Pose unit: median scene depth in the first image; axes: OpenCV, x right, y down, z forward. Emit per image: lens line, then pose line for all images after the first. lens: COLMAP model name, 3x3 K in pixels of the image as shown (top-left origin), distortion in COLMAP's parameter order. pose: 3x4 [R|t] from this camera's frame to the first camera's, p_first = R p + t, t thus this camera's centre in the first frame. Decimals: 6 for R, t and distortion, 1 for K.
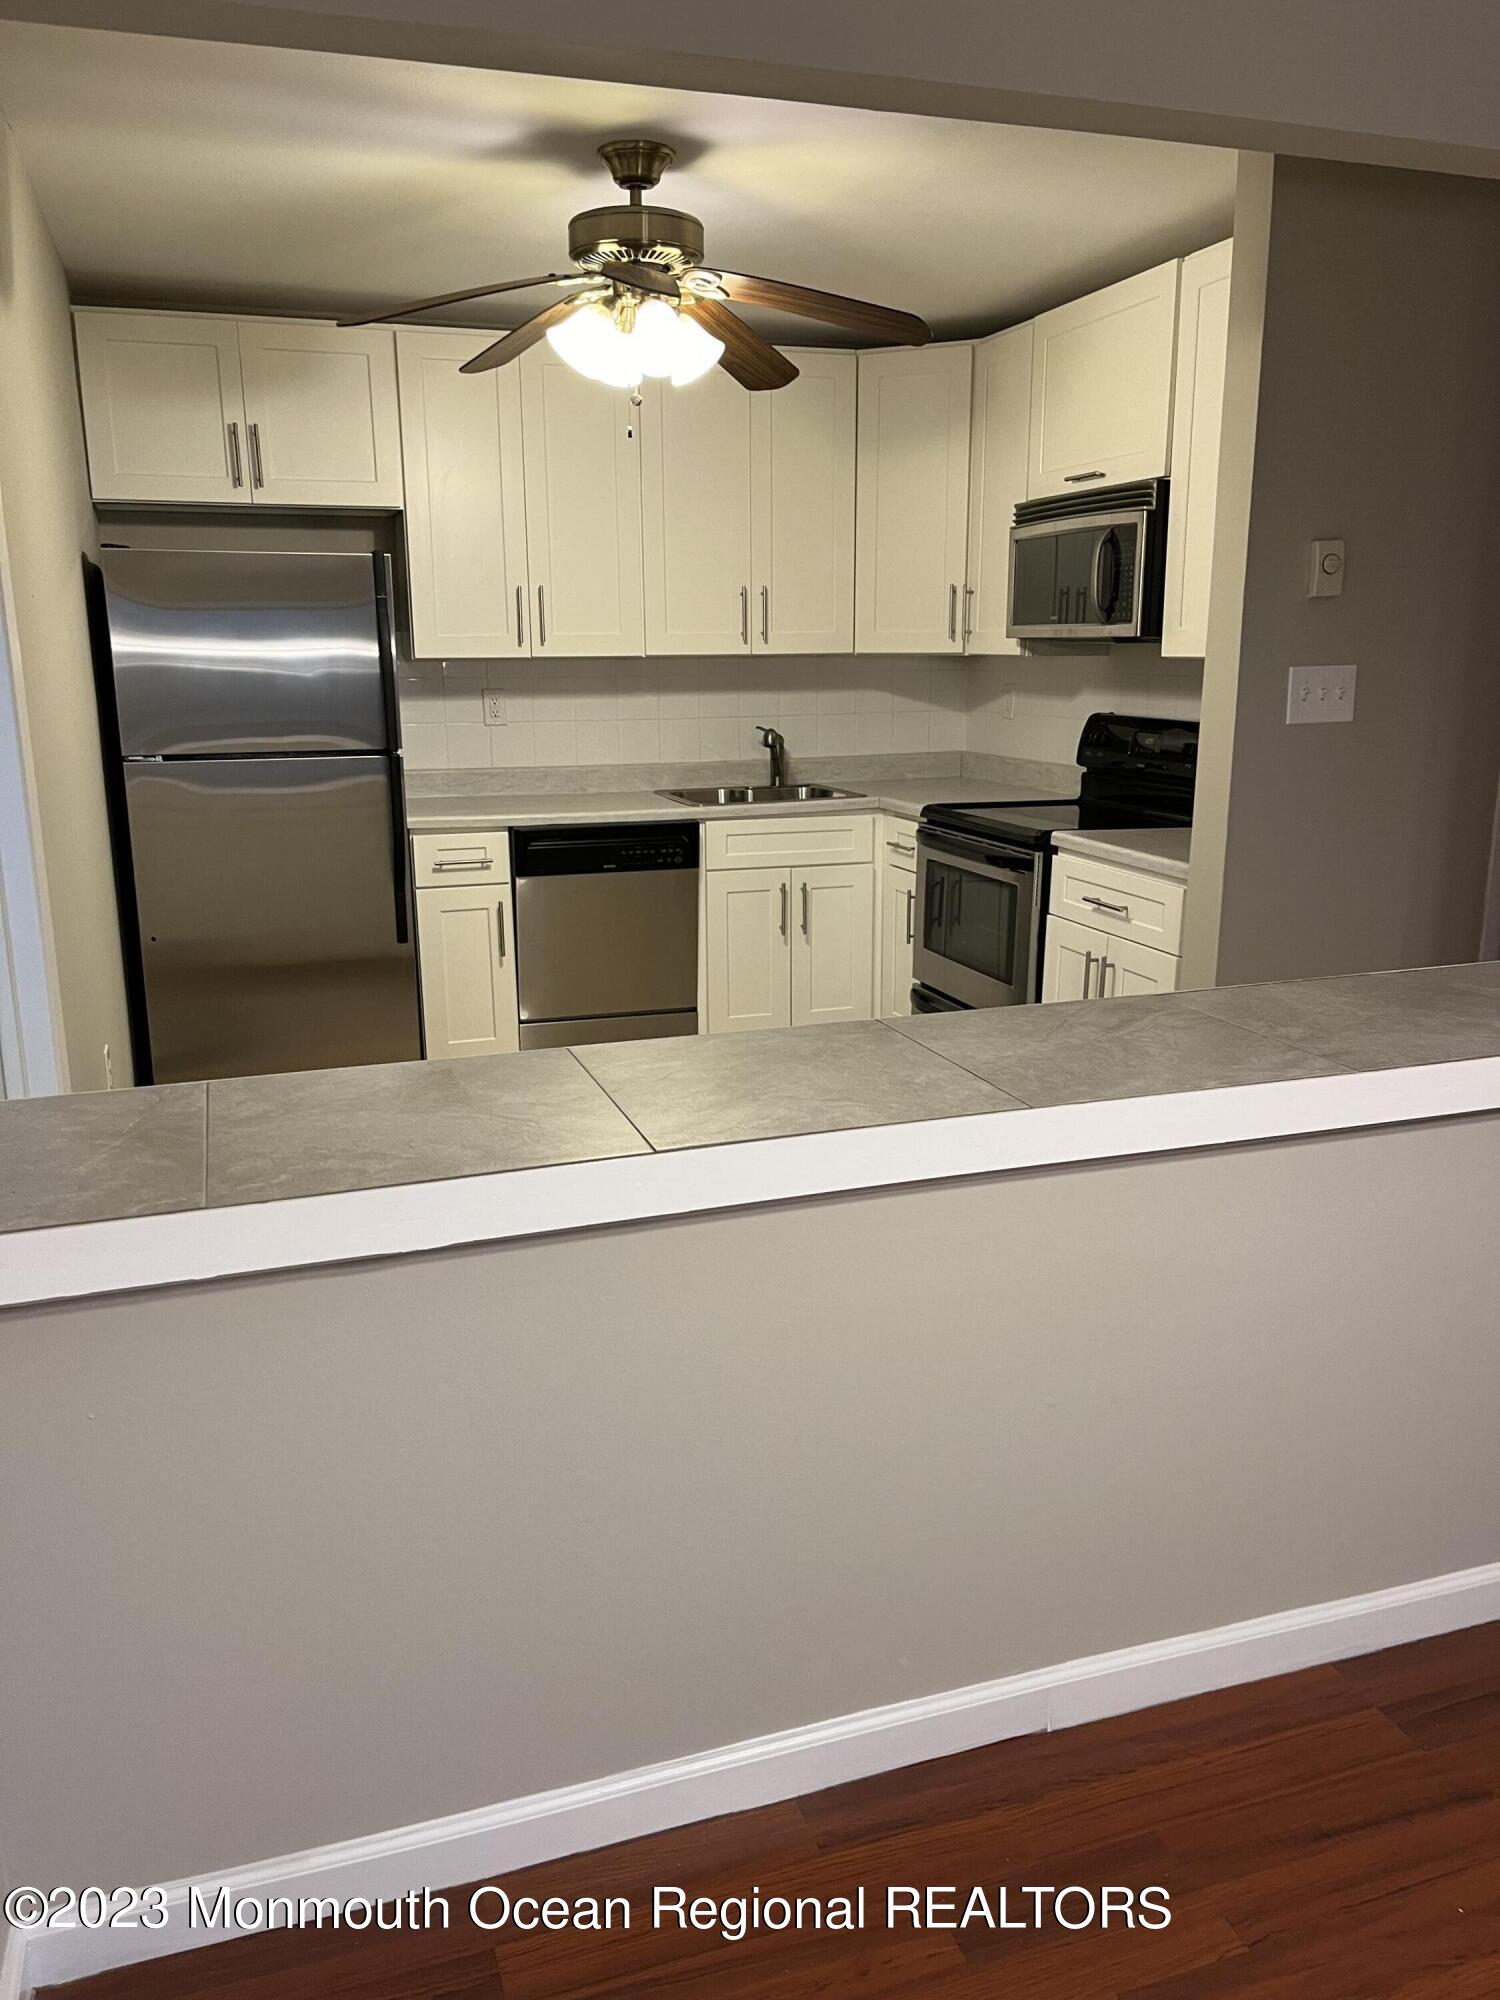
lens RADIAL K [[1512.7, 0, 750.0], [0, 1512.7, 1000.0], [0, 0, 1]] dist [0.095969, -0.142417]
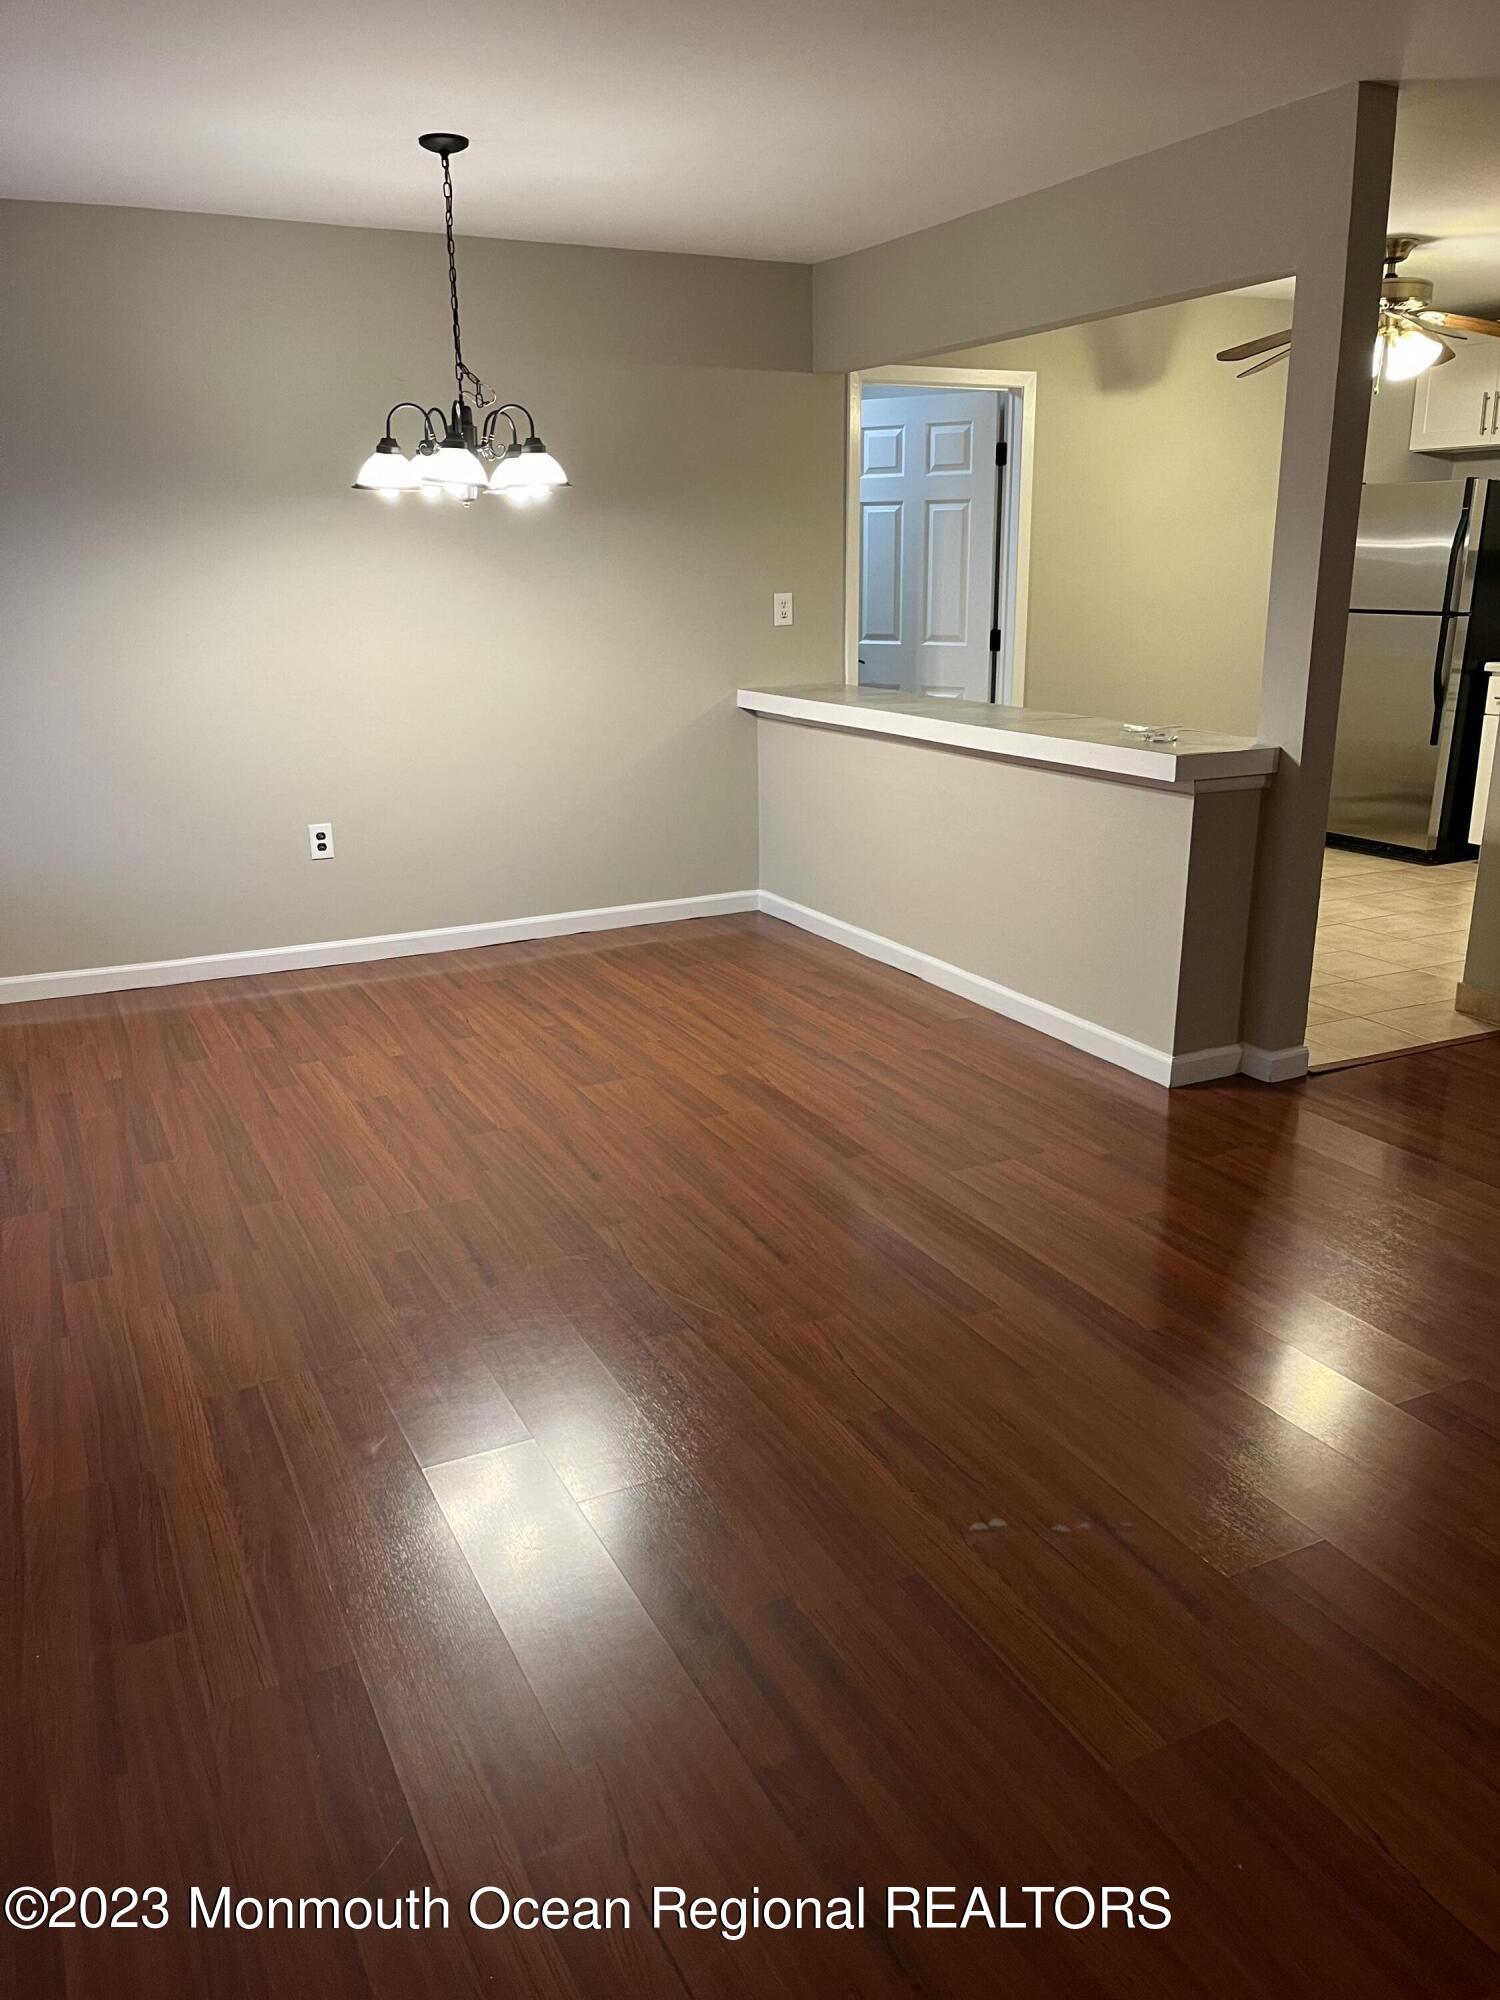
lens RADIAL K [[1512.7, 0, 750.0], [0, 1512.7, 1000.0], [0, 0, 1]] dist [0.095969, -0.142417]
pose [[0.148775, 0.288648, -0.945806, 1.069673], [-0.225394, 0.941172, 0.251780, -0.027362], [0.962842, 0.175720, 0.205082, 0.086180]]
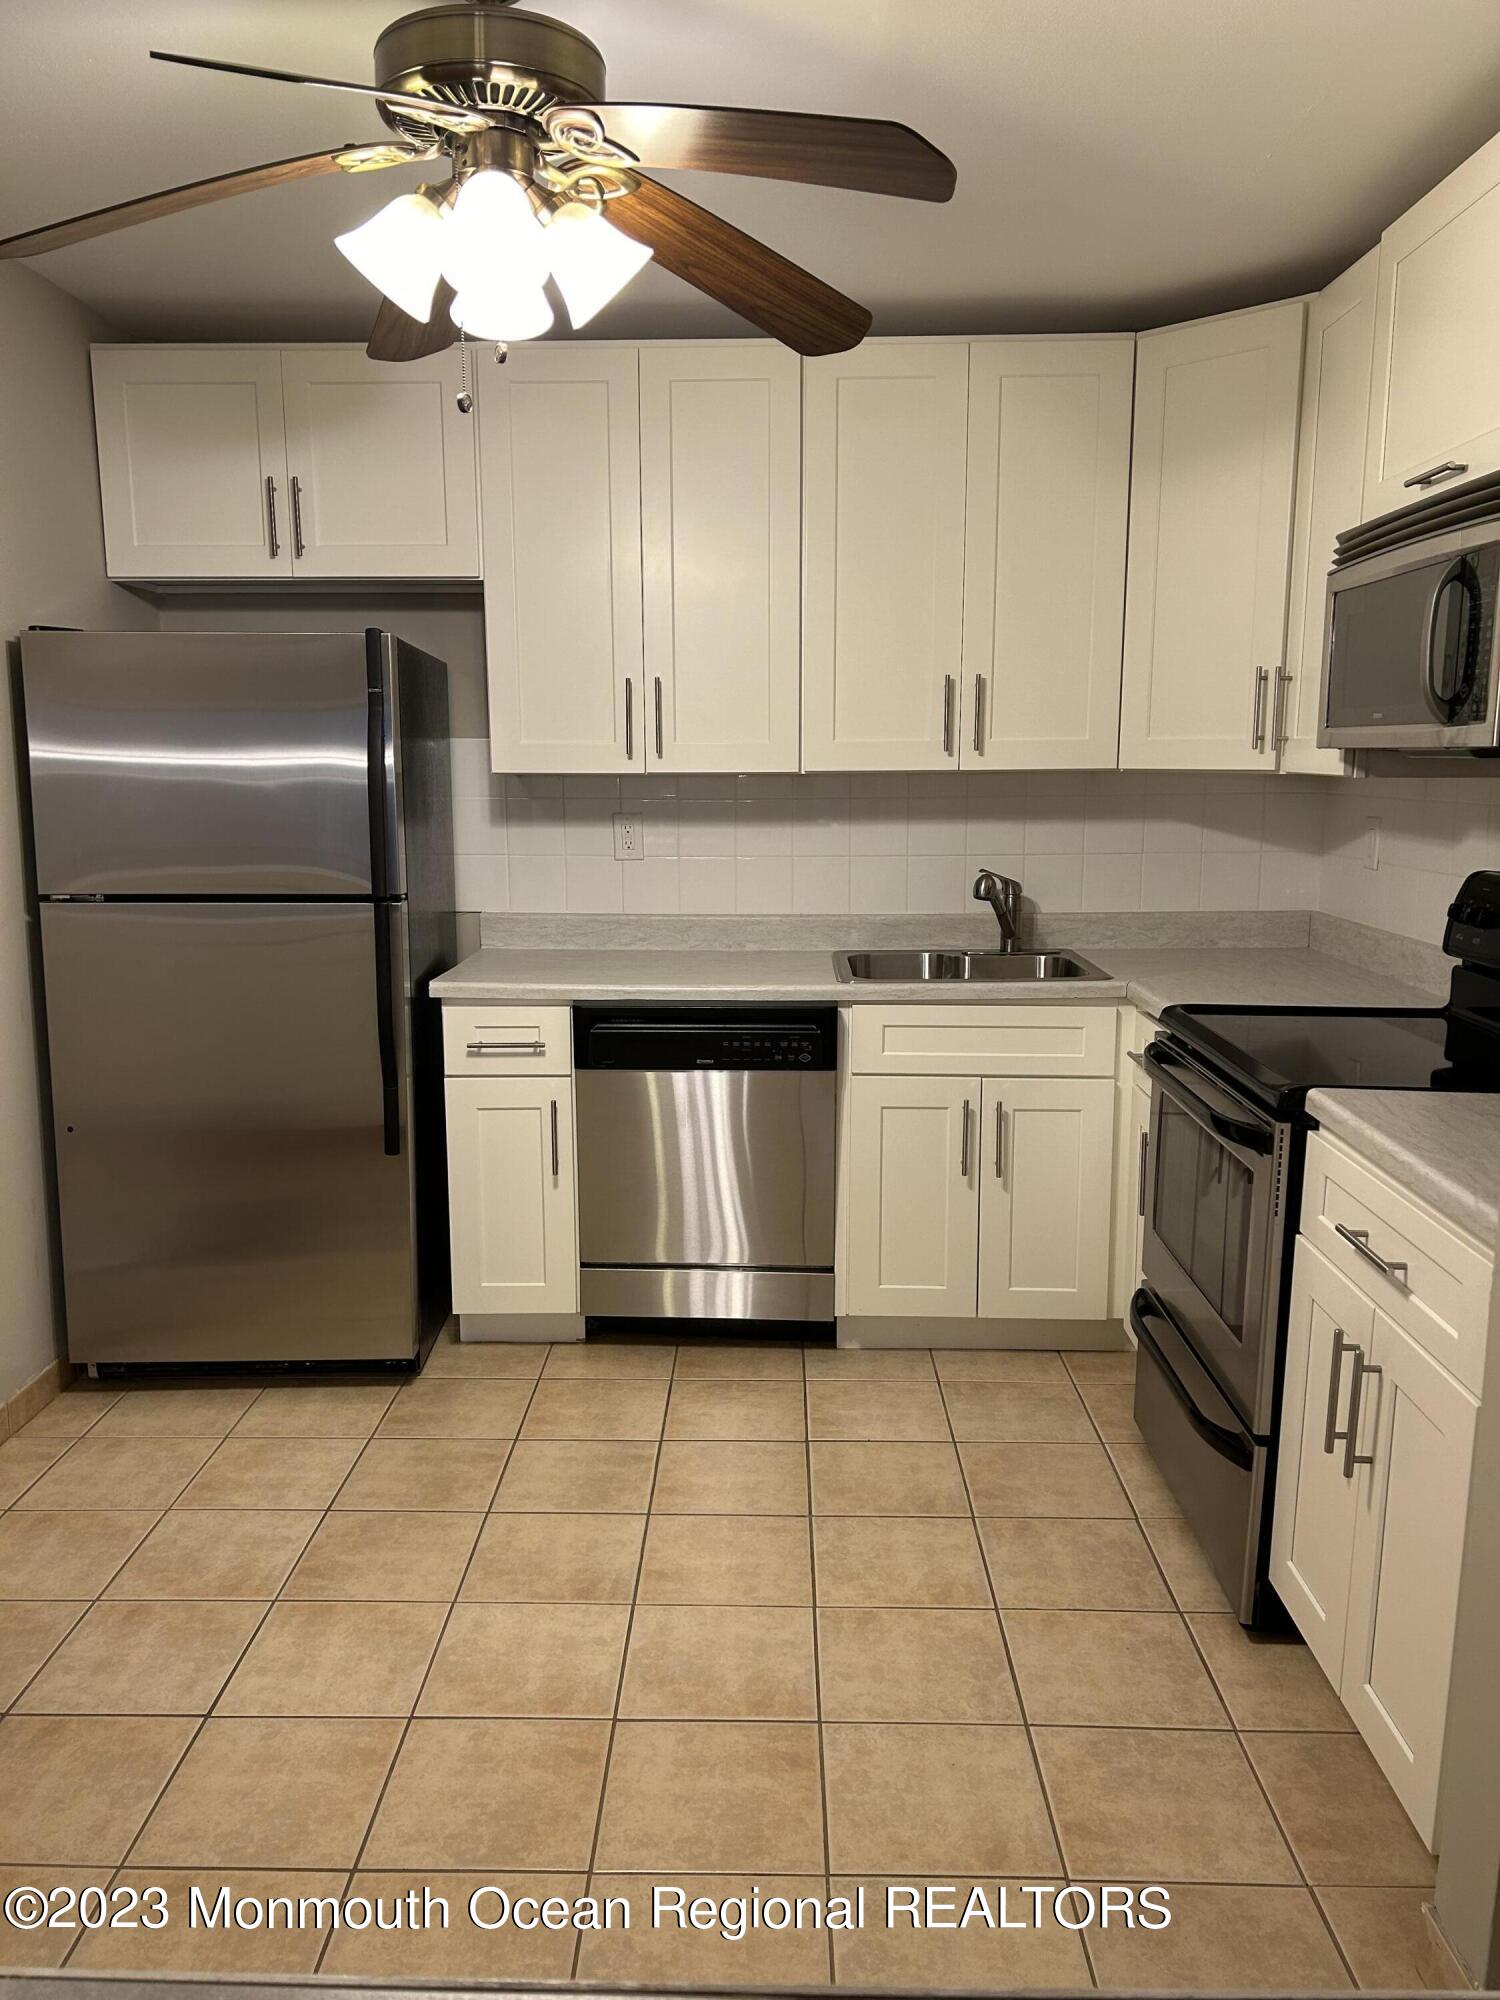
lens RADIAL K [[1488.5, 0, 742.1], [0, 1488.5, 1014.3], [0, 0, 1]] dist [0.131935, -0.238225]
pose [[0.938779, 0.064828, -0.338365, 0.158182], [-0.084146, 0.995537, -0.042722, -0.080959], [0.334086, 0.068578, 0.940045, 0.338956]]
